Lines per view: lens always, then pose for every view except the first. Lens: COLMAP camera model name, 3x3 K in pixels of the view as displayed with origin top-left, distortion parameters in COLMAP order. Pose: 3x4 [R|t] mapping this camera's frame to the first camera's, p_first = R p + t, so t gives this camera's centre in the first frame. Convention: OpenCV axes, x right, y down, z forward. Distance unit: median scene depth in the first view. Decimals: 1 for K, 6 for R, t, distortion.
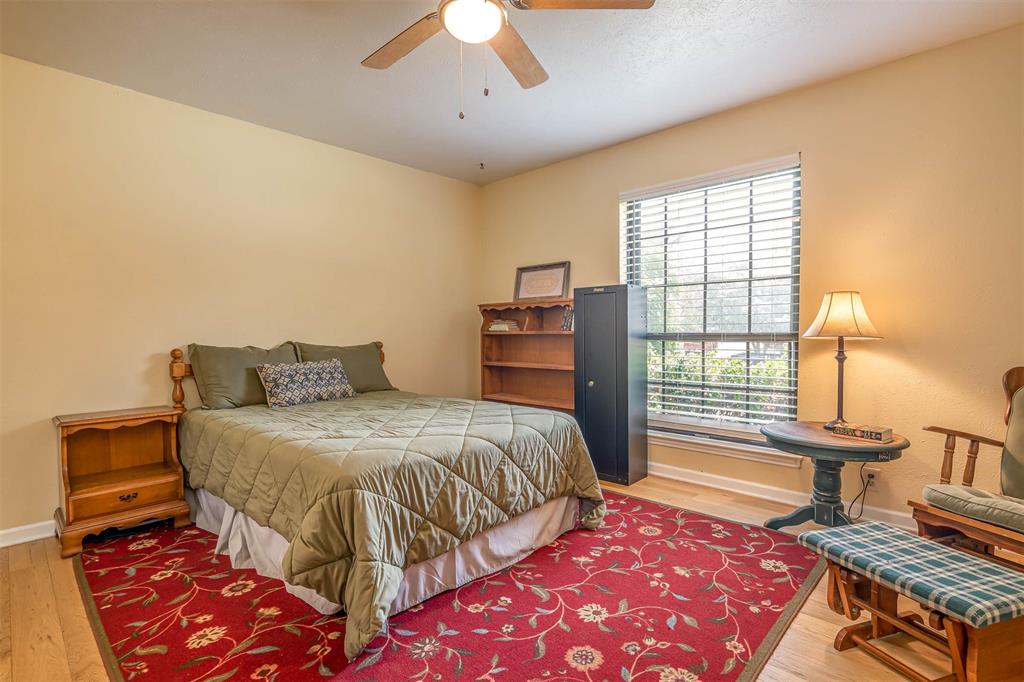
lens RADIAL K [[485.2, 0, 506.9], [0, 485.2, 344.2], [0, 0, 1]] dist [0.001659, 0.001005]
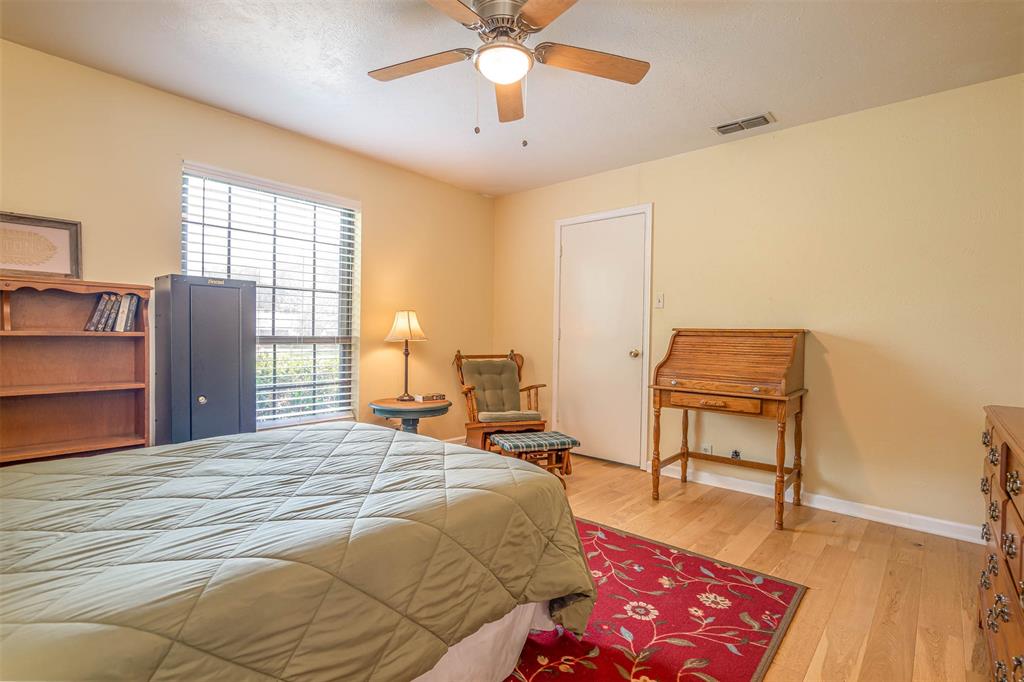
lens RADIAL K [[485.2, 0, 505.7], [0, 485.2, 338.3], [0, 0, 1]] dist [0.001659, 0.001005]
pose [[-0.037561, -0.000916, 0.999294, -0.673261], [0.015201, 0.999883, 0.001488, -0.013128], [-0.999179, 0.015246, -0.037542, 0.586561]]
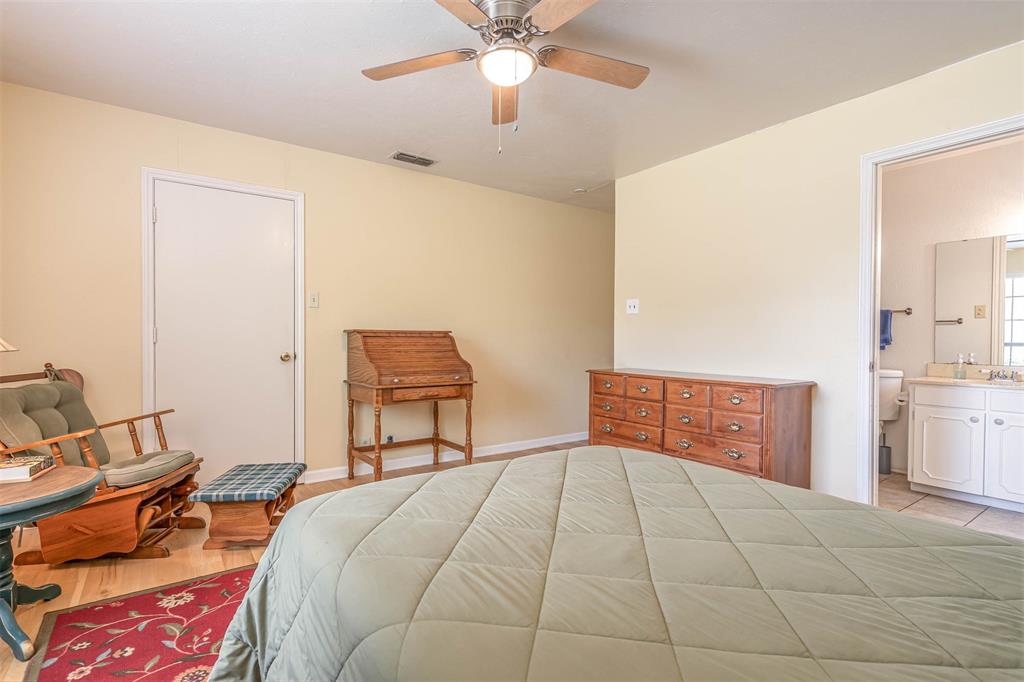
lens RADIAL K [[485.2, 0, 511.6], [0, 485.2, 345.2], [0, 0, 1]] dist [0.001659, 0.001005]
pose [[-0.981713, 0.002474, 0.190352, -0.168918], [0.010230, 0.999156, 0.039770, -0.032527], [-0.190093, 0.040990, -0.980910, 1.176947]]
